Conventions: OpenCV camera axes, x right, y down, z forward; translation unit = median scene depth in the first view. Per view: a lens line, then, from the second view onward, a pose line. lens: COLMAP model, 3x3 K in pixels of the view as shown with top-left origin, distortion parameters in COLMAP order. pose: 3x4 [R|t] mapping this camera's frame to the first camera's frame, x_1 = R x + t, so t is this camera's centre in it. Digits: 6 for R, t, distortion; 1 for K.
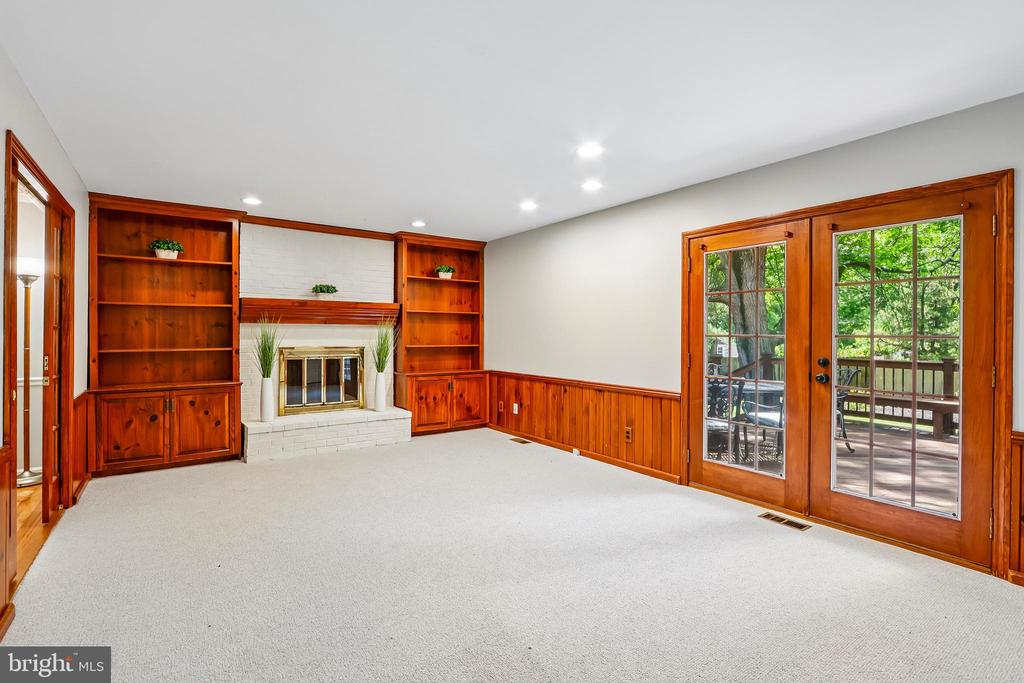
lens RADIAL K [[474.4, 0, 512.0], [0, 474.4, 341.5], [0, 0, 1]] dist [-0.026195, 0.000210]
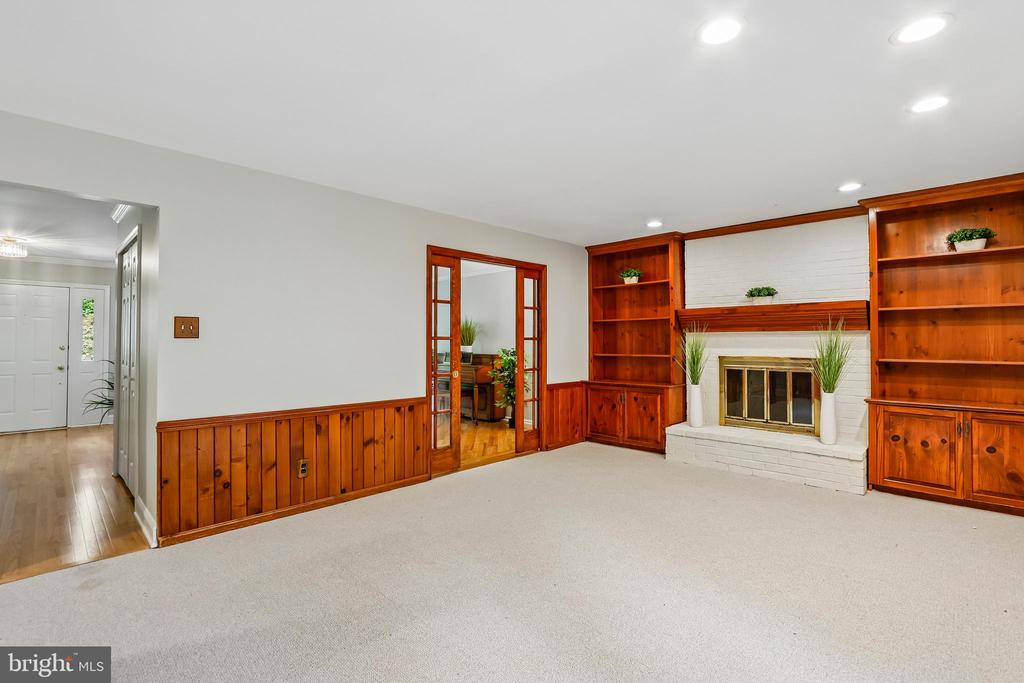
lens RADIAL K [[474.4, 0, 512.0], [0, 474.4, 341.5], [0, 0, 1]] dist [-0.026195, 0.000210]
pose [[0.165872, -0.003285, -0.986142, 0.416897], [-0.015786, 0.999857, -0.005986, -0.005437], [0.986021, 0.016560, 0.165797, 0.401665]]
